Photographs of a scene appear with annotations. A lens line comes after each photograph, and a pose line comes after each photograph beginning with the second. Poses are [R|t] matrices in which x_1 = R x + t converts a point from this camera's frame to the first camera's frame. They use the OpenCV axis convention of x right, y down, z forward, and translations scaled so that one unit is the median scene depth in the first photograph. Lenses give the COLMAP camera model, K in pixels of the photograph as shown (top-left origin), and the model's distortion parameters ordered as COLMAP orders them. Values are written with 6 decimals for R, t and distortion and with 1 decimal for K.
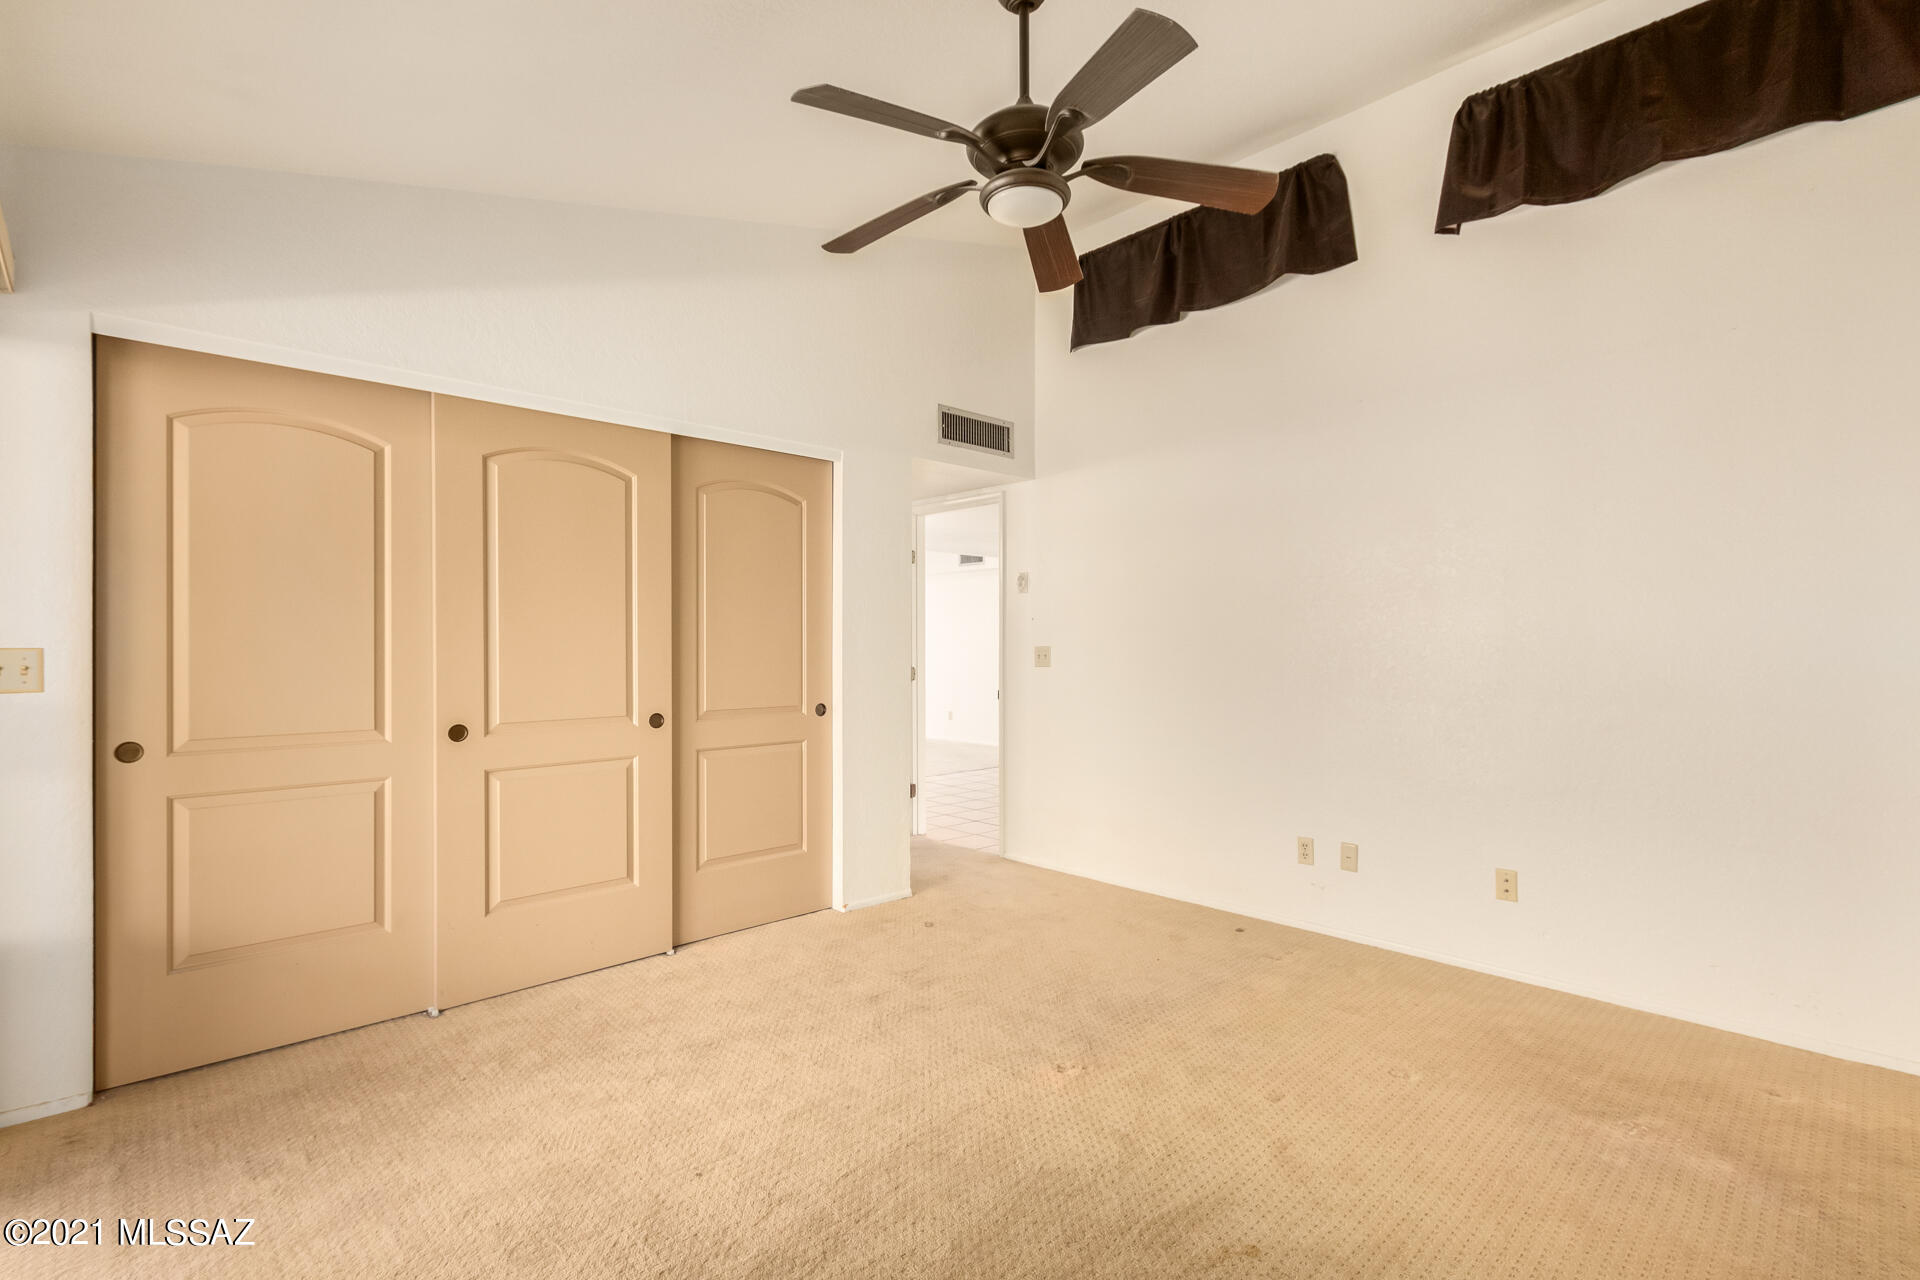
lens RADIAL K [[879.7, 0, 958.1], [0, 879.7, 645.4], [0, 0, 1]] dist [0.000854, 0.000054]
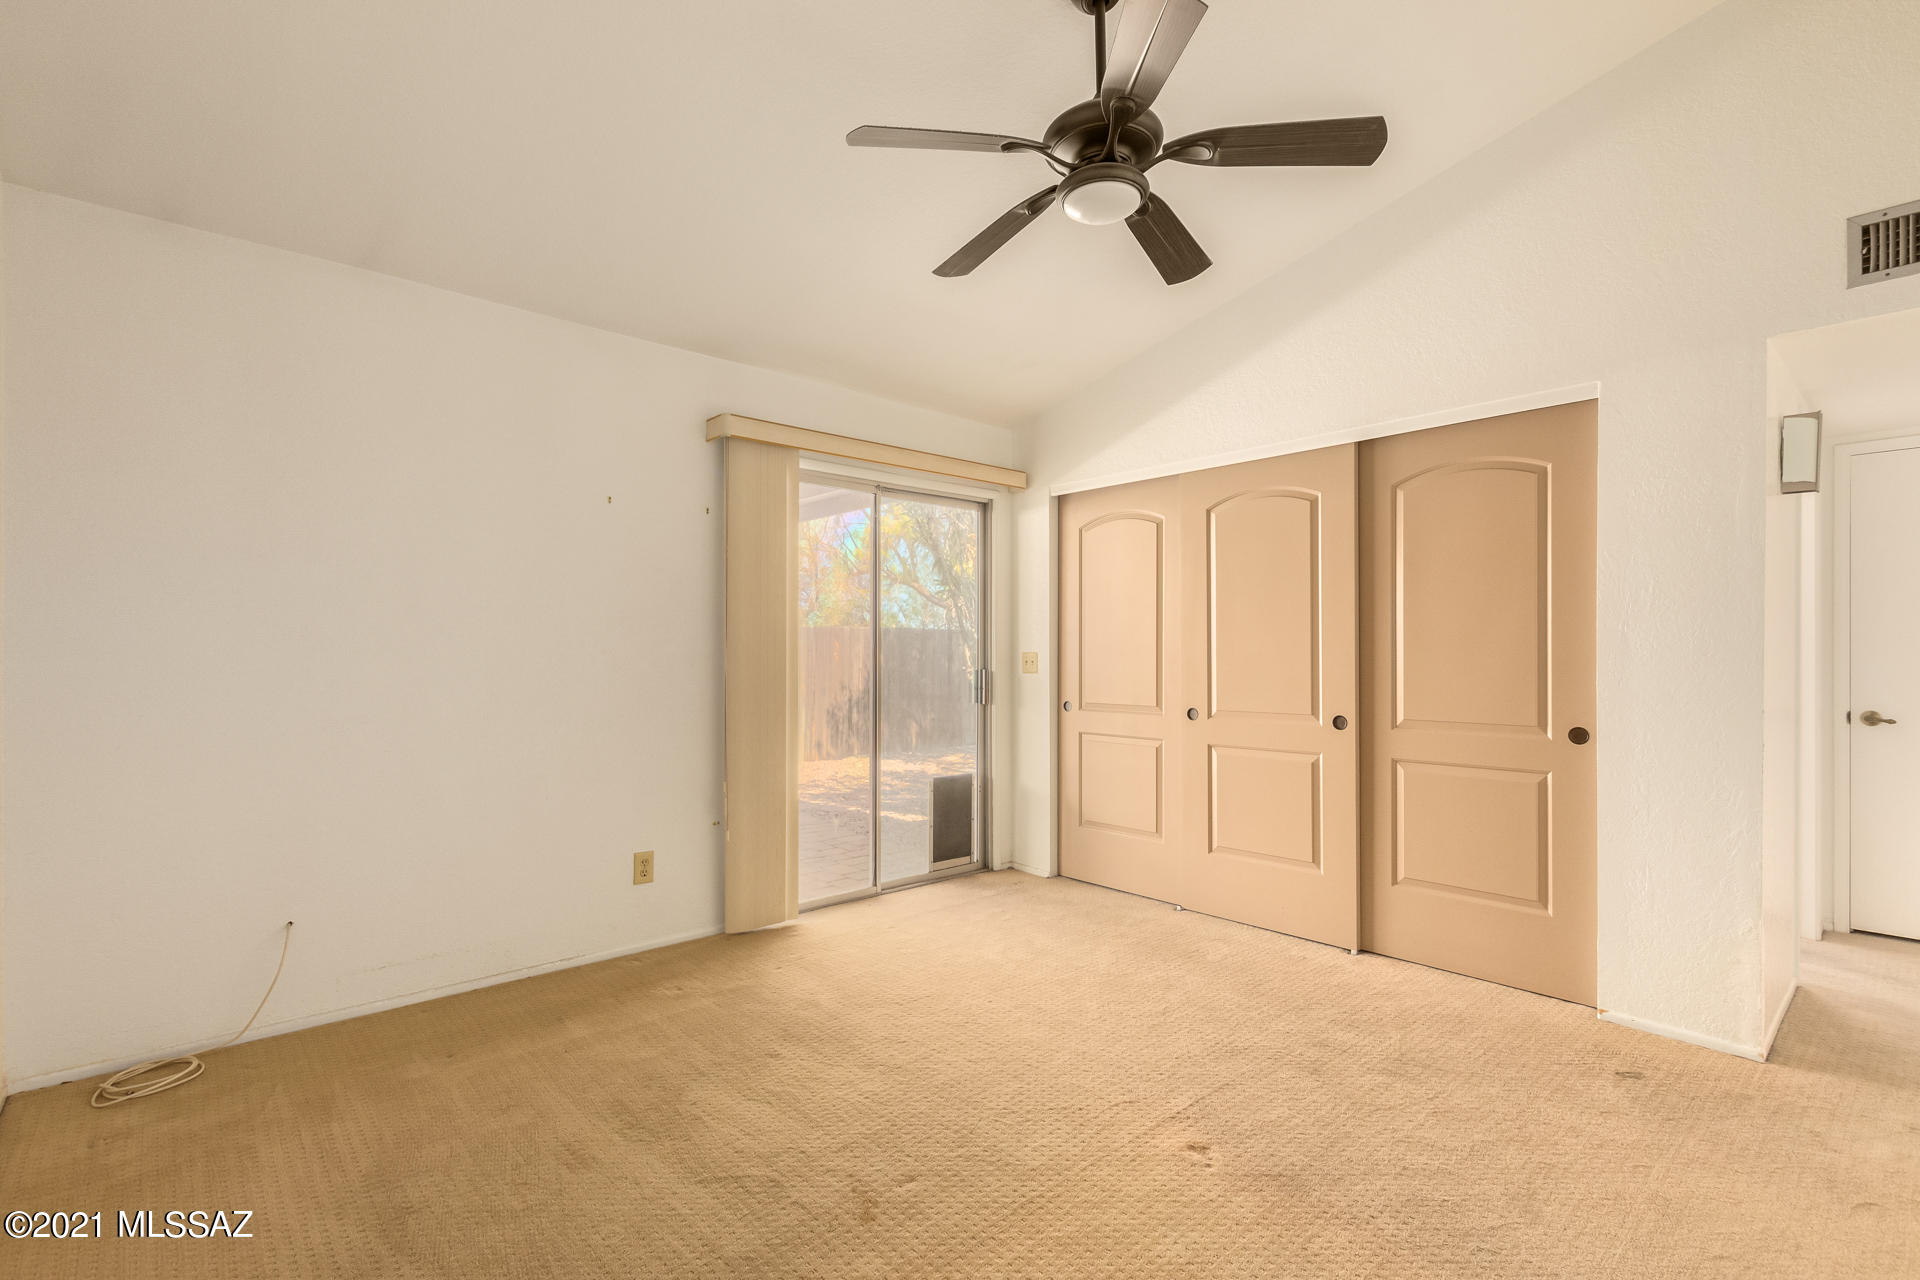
lens RADIAL K [[879.7, 0, 958.1], [0, 879.7, 645.4], [0, 0, 1]] dist [0.000854, 0.000054]
pose [[-0.029006, -0.005640, -0.999563, 0.710645], [0.003518, 0.999977, -0.005744, -0.001868], [0.999573, -0.003683, -0.028985, 0.575586]]
